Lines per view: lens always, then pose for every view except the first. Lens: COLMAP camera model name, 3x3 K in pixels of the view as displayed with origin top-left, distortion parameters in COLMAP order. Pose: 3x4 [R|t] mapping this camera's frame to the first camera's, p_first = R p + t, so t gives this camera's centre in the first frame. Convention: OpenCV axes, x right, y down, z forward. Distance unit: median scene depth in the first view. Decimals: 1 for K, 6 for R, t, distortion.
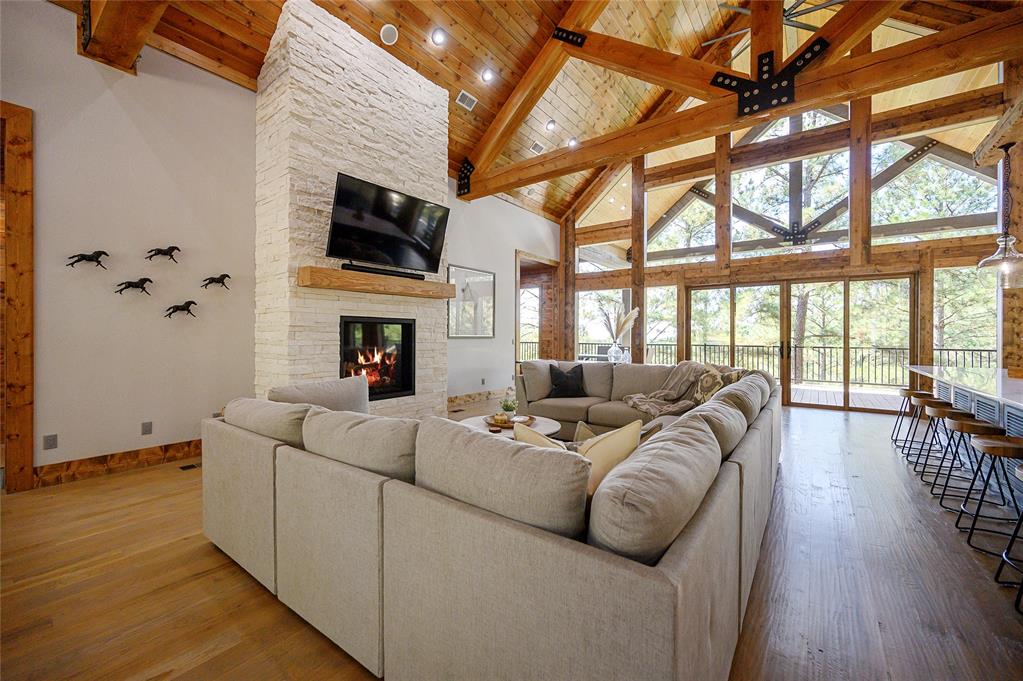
lens RADIAL K [[407.5, 0, 512.3], [0, 407.5, 335.2], [0, 0, 1]] dist [-0.002822, 0.001008]
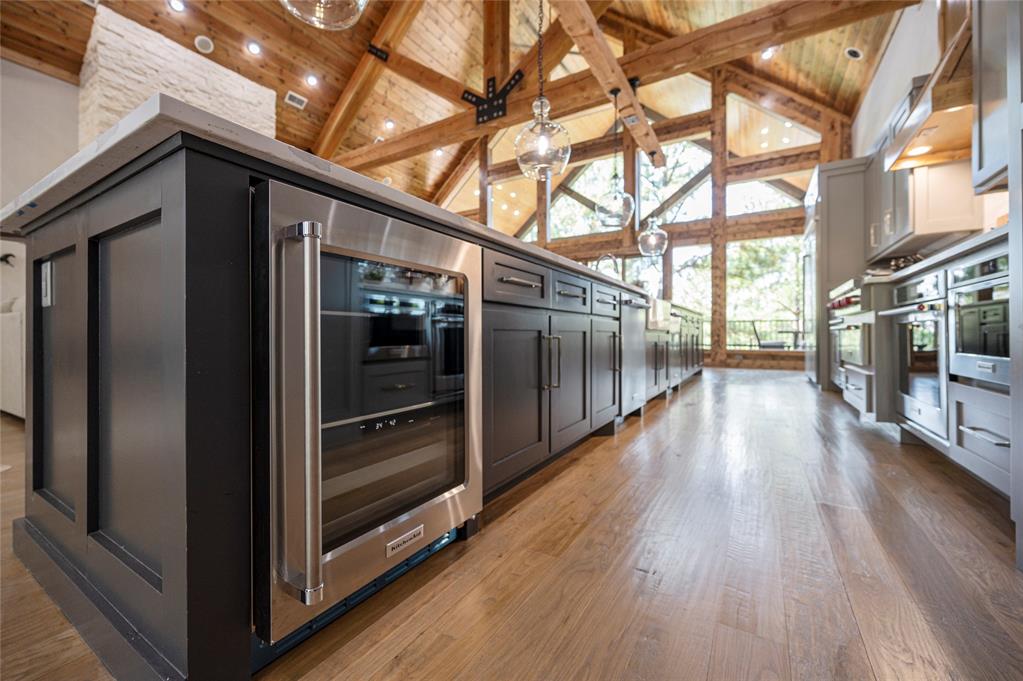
lens RADIAL K [[407.5, 0, 508.3], [0, 407.5, 331.5], [0, 0, 1]] dist [-0.002822, 0.001008]
pose [[0.995312, -0.003114, 0.096664, 0.429167], [0.003380, 0.999991, -0.002586, 0.115386], [-0.096656, 0.002901, 0.995314, -0.267506]]
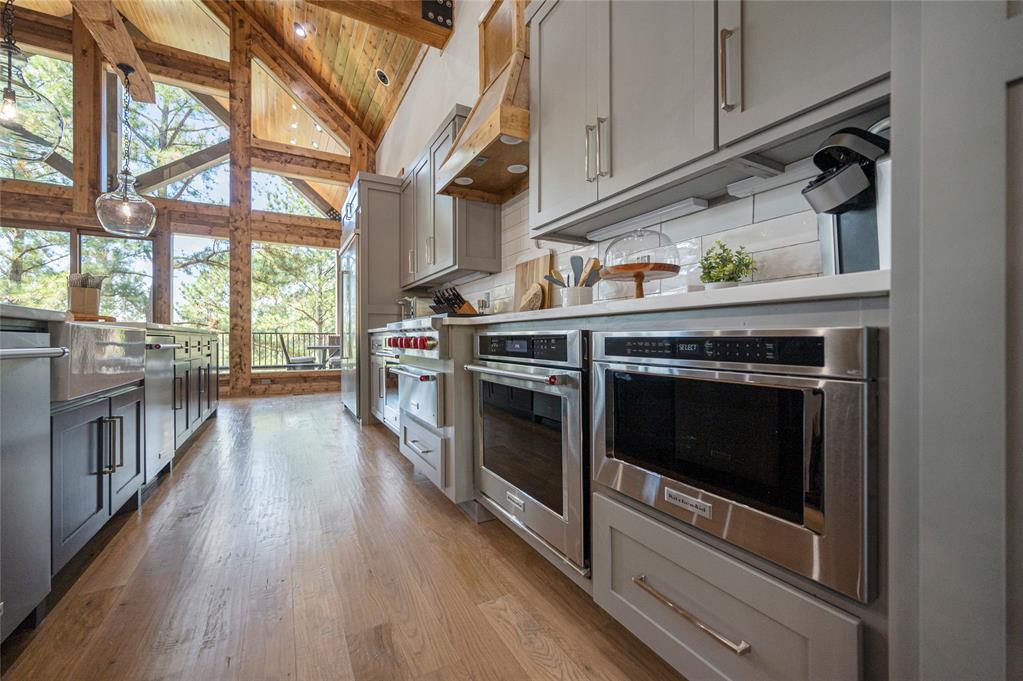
lens RADIAL K [[407.5, 0, 506.3], [0, 407.5, 334.0], [0, 0, 1]] dist [-0.002822, 0.001008]
pose [[0.404011, -0.002024, 0.914752, 0.563695], [0.004586, 0.999989, 0.000187, 0.073011], [-0.914742, 0.004119, 0.404016, -0.054939]]
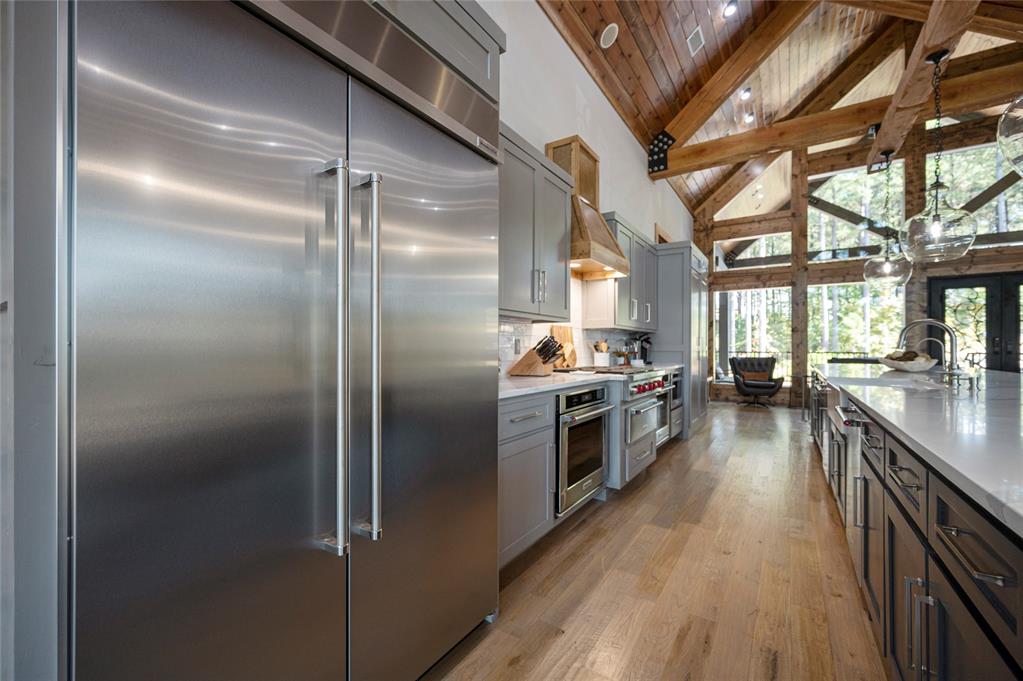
lens RADIAL K [[407.5, 0, 510.9], [0, 407.5, 348.3], [0, 0, 1]] dist [-0.002822, 0.001008]
pose [[0.998082, 0.006046, 0.061602, -0.605250], [-0.006023, 0.999982, -0.000563, 0.031369], [-0.061604, 0.000191, 0.998101, 0.219268]]
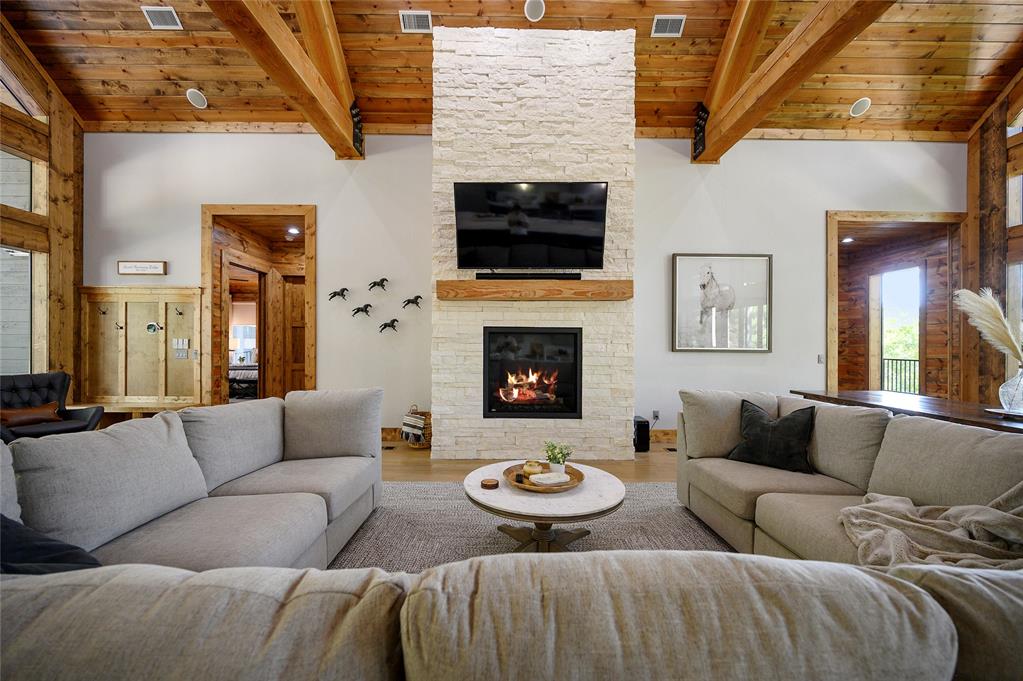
lens RADIAL K [[407.5, 0, 511.2], [0, 407.5, 344.4], [0, 0, 1]] dist [-0.002822, 0.001008]
pose [[0.604872, 0.001008, -0.796322, 0.330568], [-0.006672, 0.999971, -0.003802, -0.001430], [0.796295, 0.007613, 0.604861, 0.376431]]
